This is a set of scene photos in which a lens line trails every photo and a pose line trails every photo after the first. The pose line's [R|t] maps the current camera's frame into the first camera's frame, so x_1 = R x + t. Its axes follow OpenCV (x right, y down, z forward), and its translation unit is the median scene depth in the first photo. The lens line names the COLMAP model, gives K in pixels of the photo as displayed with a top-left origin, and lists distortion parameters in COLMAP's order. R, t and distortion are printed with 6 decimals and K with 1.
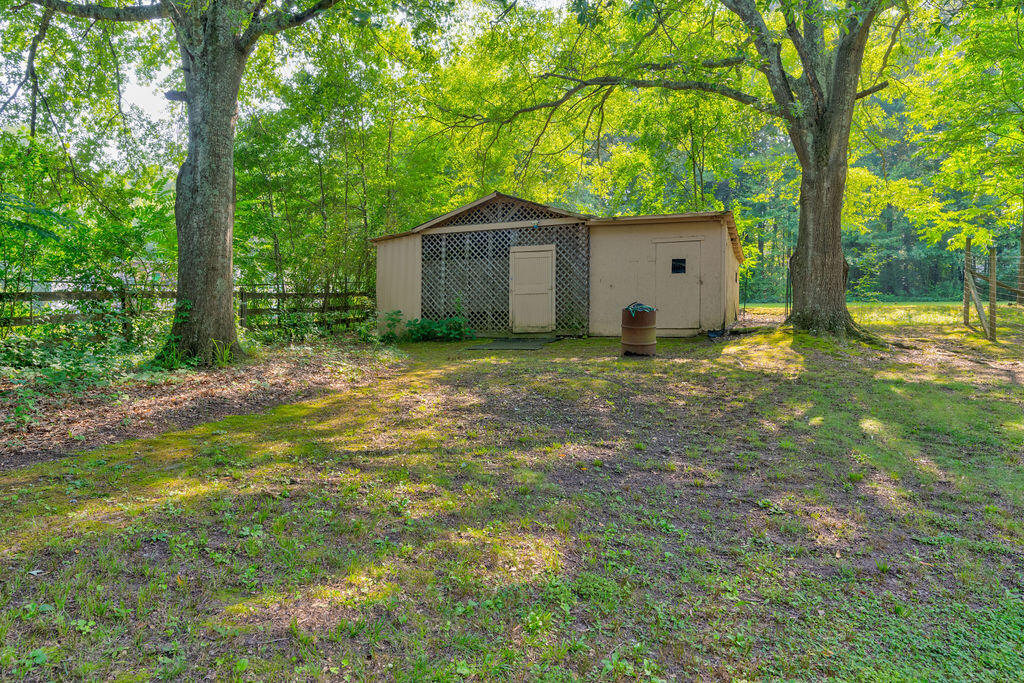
lens RADIAL K [[706.0, 0, 512.0], [0, 706.0, 341.5], [0, 0, 1]] dist [0.006272, 0.002122]
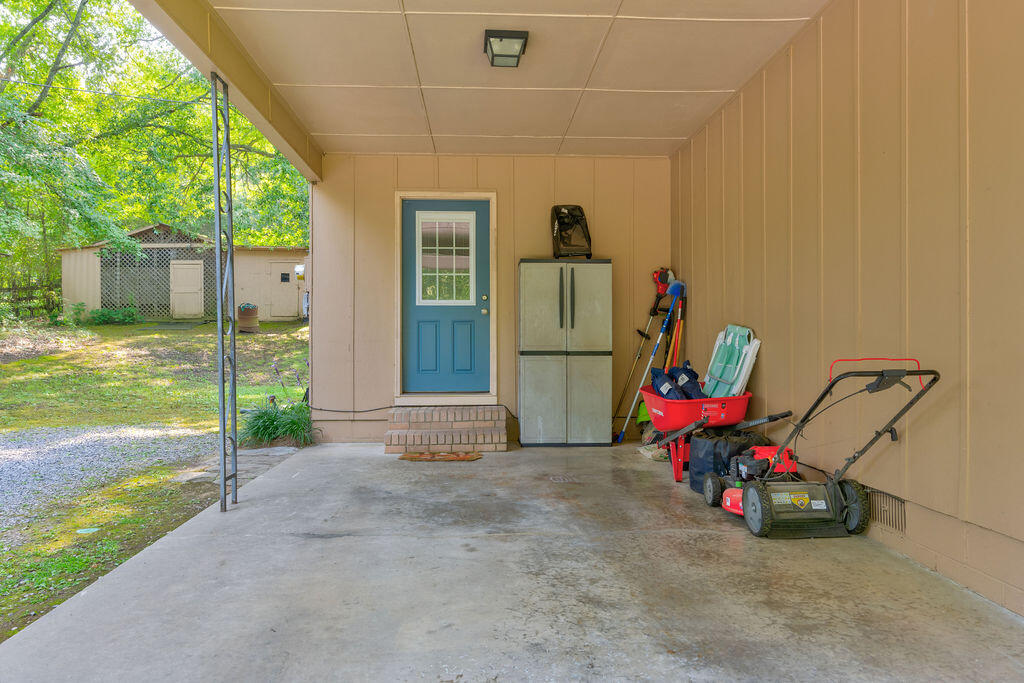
lens RADIAL K [[706.0, 0, 512.0], [0, 706.0, 341.5], [0, 0, 1]] dist [0.006272, 0.002122]
pose [[0.911124, -0.014044, 0.411892, 0.037686], [0.001976, 0.999557, 0.029711, -0.006853], [-0.412127, -0.026257, 0.910748, -0.656486]]
